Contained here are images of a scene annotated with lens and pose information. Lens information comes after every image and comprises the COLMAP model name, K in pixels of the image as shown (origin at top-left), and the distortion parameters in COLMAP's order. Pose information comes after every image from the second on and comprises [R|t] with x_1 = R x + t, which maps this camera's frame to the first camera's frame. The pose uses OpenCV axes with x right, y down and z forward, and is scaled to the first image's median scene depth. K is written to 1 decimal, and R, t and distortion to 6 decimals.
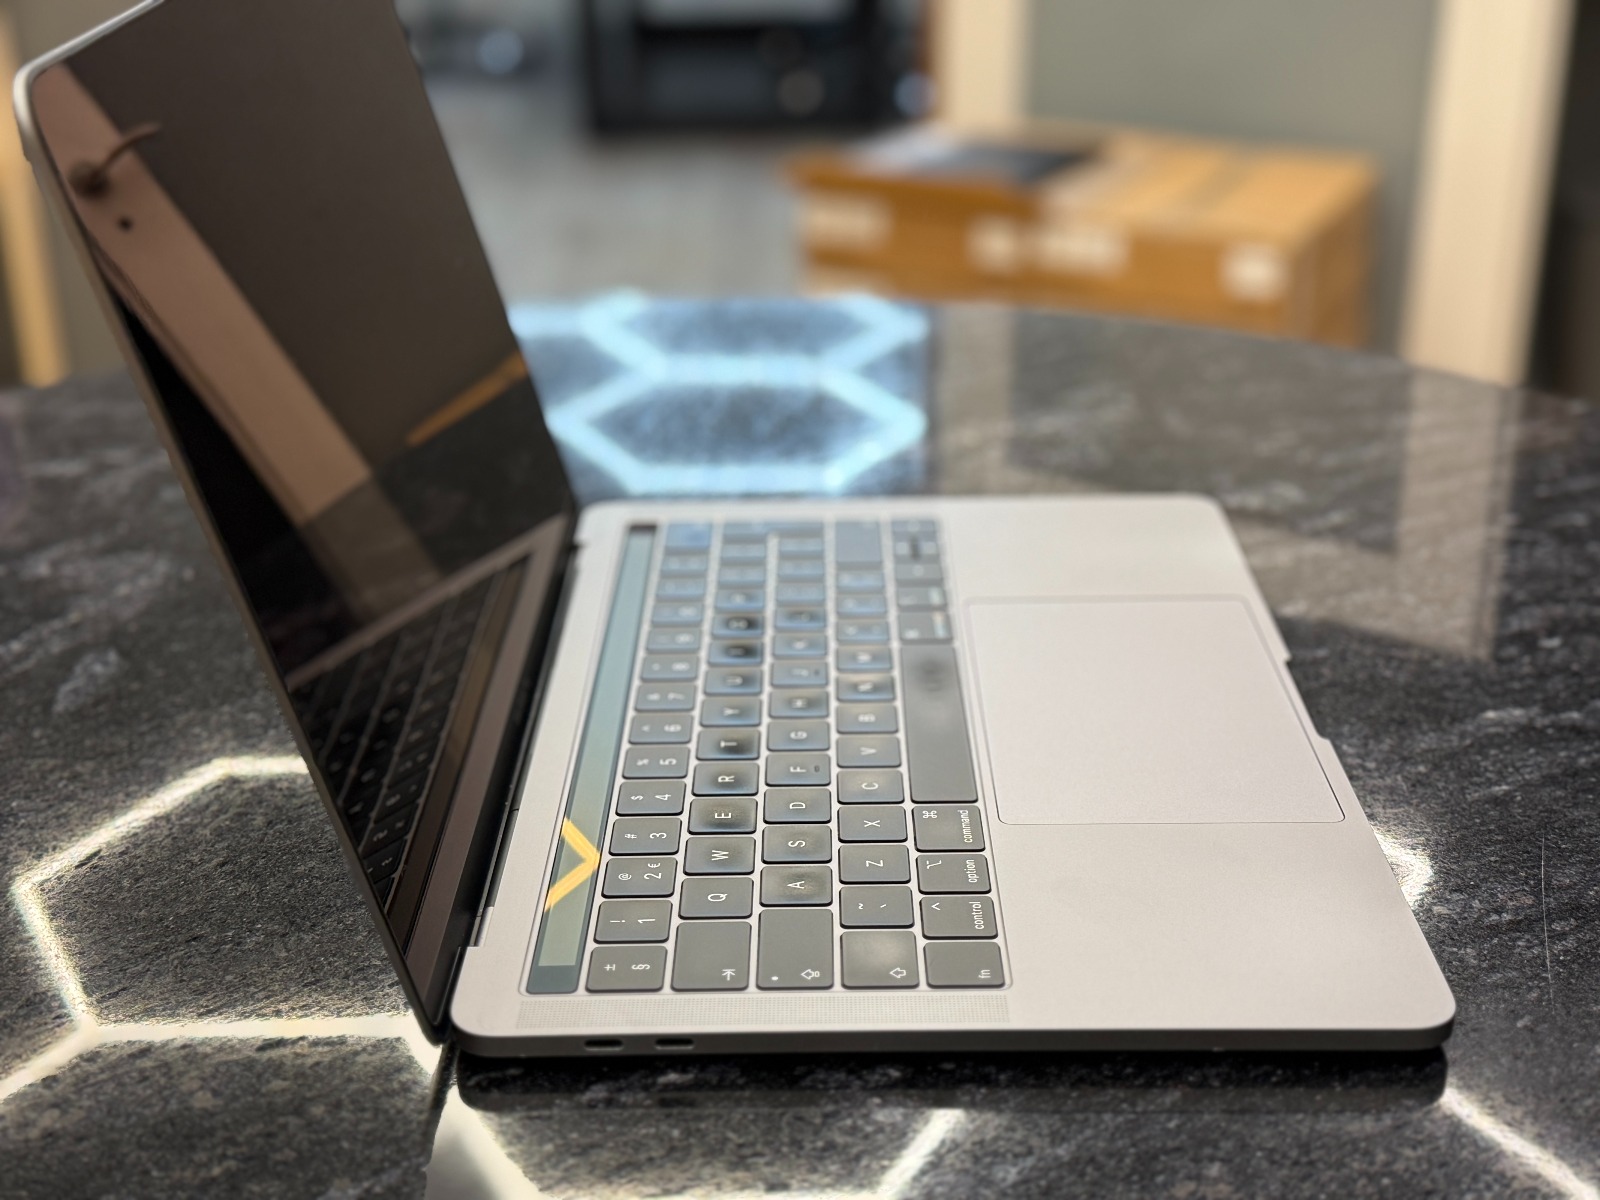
lens RADIAL K [[2117.9, 0, 800.0], [0, 2117.9, 600.0], [0, 0, 1]] dist [0.213952, -0.571657]
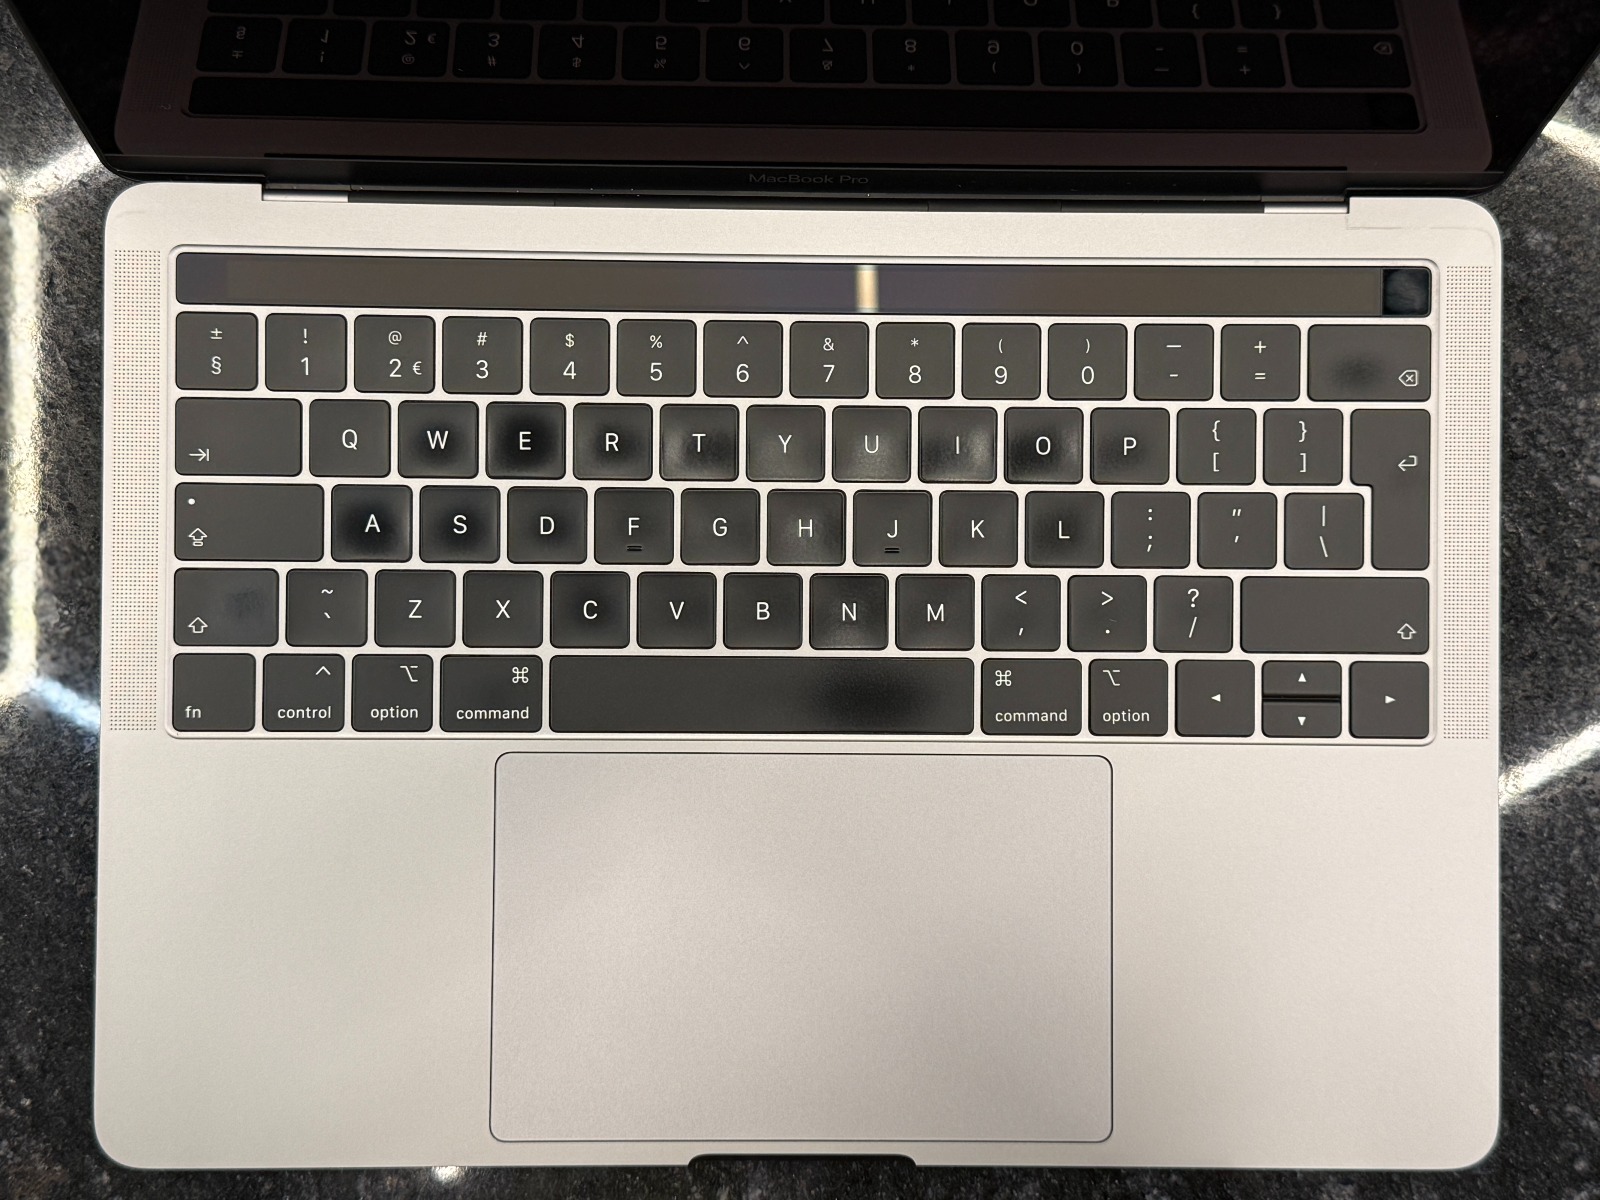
lens RADIAL K [[2117.9, 0, 800.0], [0, 2117.9, 600.0], [0, 0, 1]] dist [0.213952, -0.571657]
pose [[-0.000769, 0.999987, 0.005059, 0.027547], [-0.431522, -0.004896, 0.902089, -0.804049], [0.902102, -0.001490, 0.431520, 0.775308]]
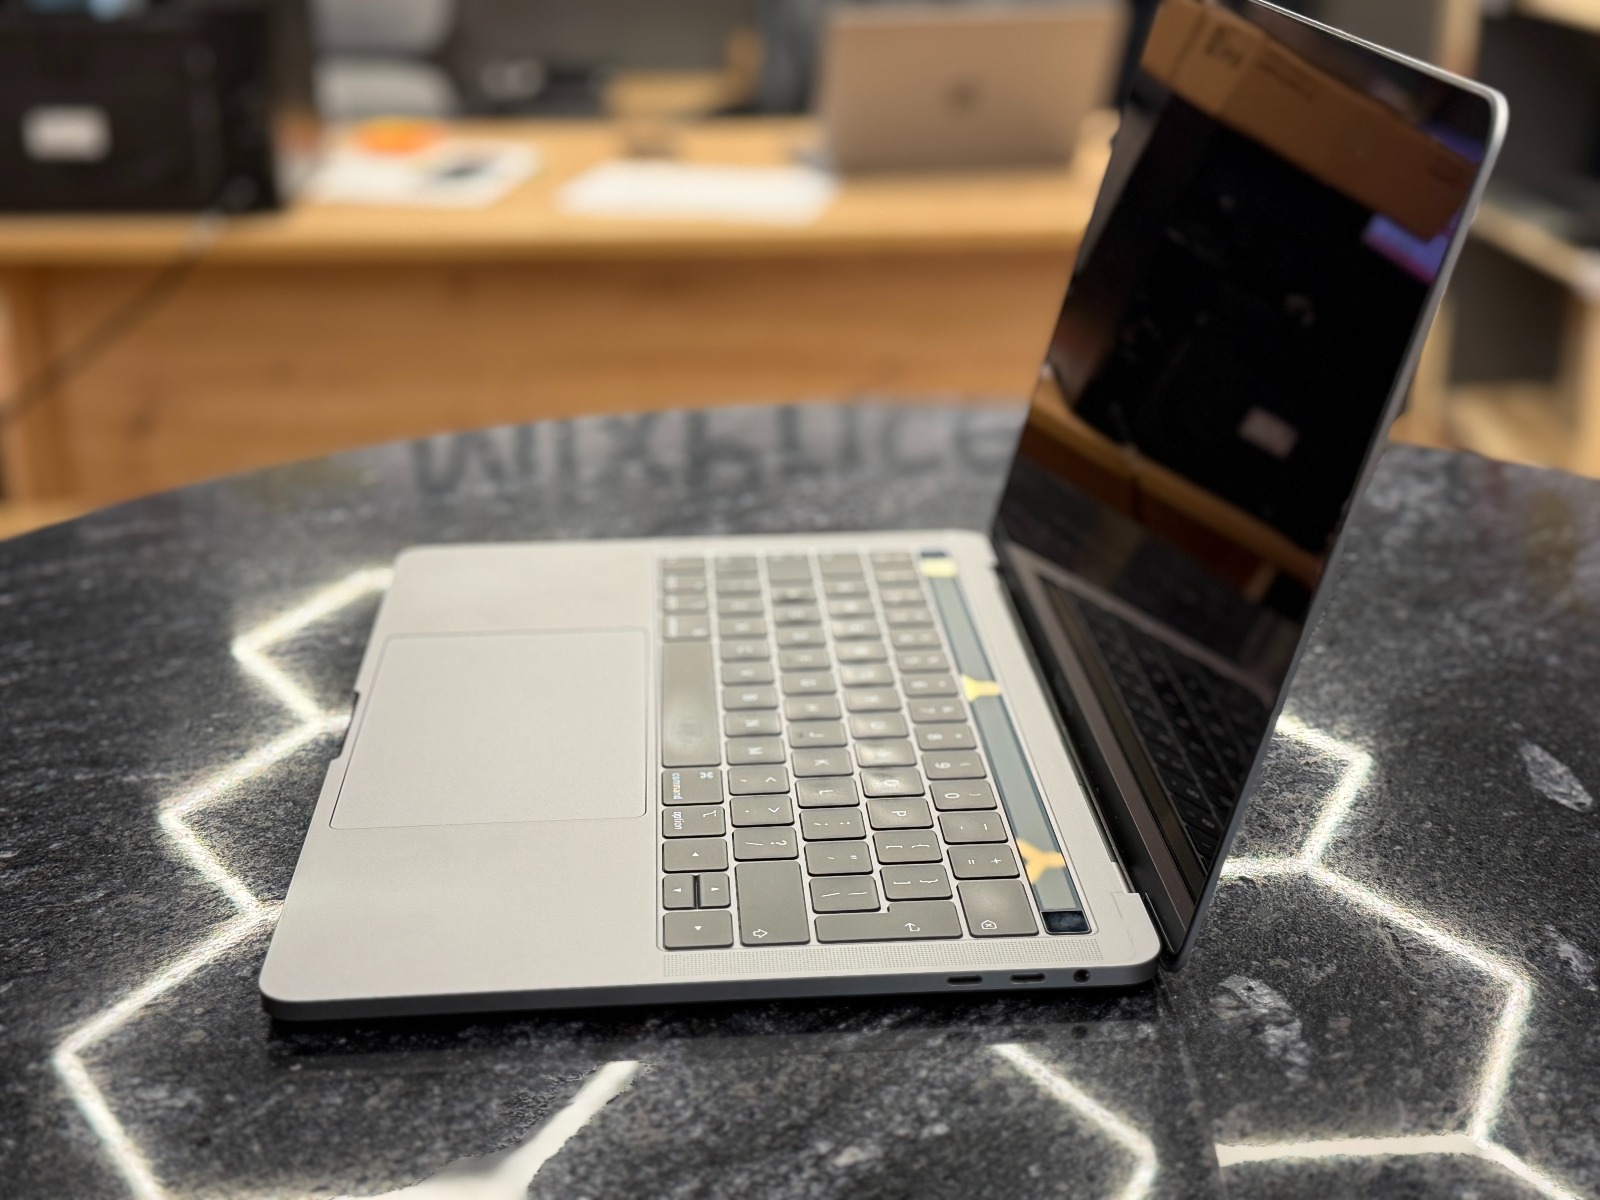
lens RADIAL K [[2117.9, 0, 800.0], [0, 2117.9, 600.0], [0, 0, 1]] dist [0.213952, -0.571657]
pose [[-0.996378, 0.066823, -0.052594, 0.072943], [0.009568, 0.702651, 0.711470, -0.928790], [0.084498, 0.708390, -0.700745, 2.063278]]
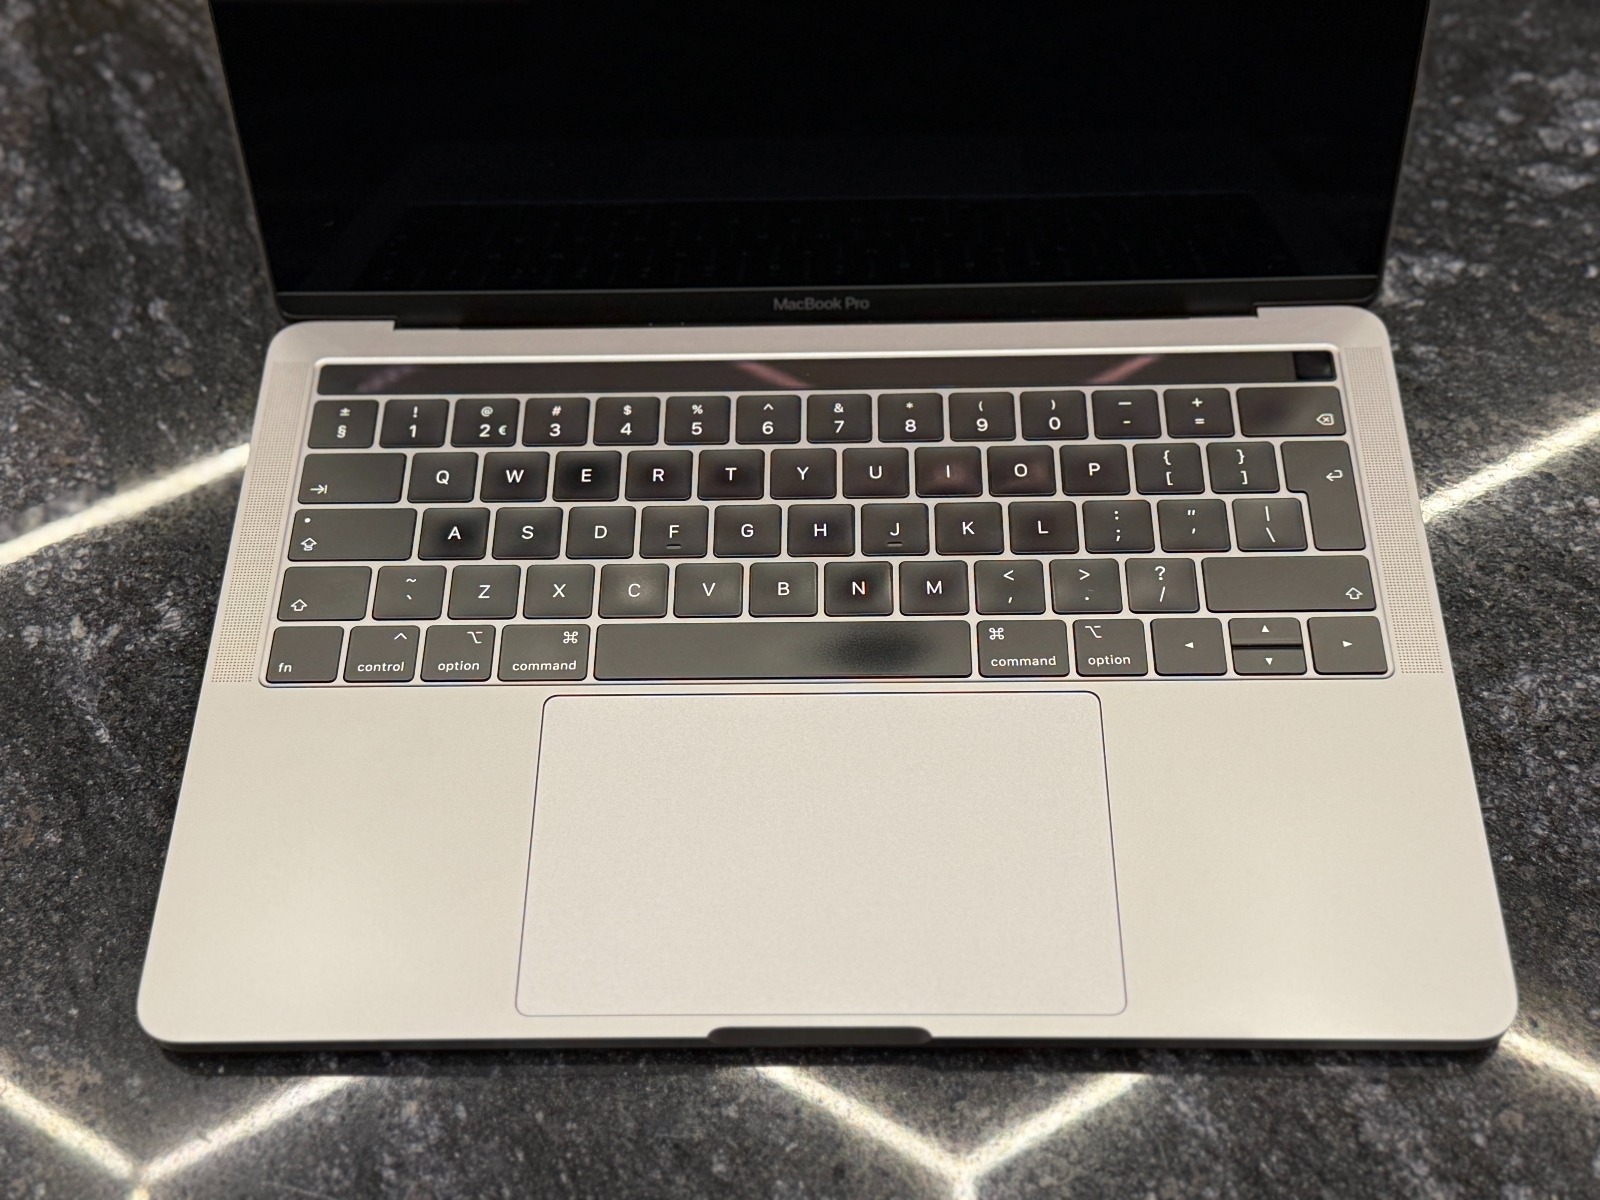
lens RADIAL K [[2117.9, 0, 800.0], [0, 2117.9, 600.0], [0, 0, 1]] dist [0.213952, -0.571657]
pose [[-0.001047, 0.834775, -0.550591, 0.646403], [-0.377081, 0.509617, 0.773369, -0.784096], [0.926180, 0.208427, 0.314244, 0.836676]]
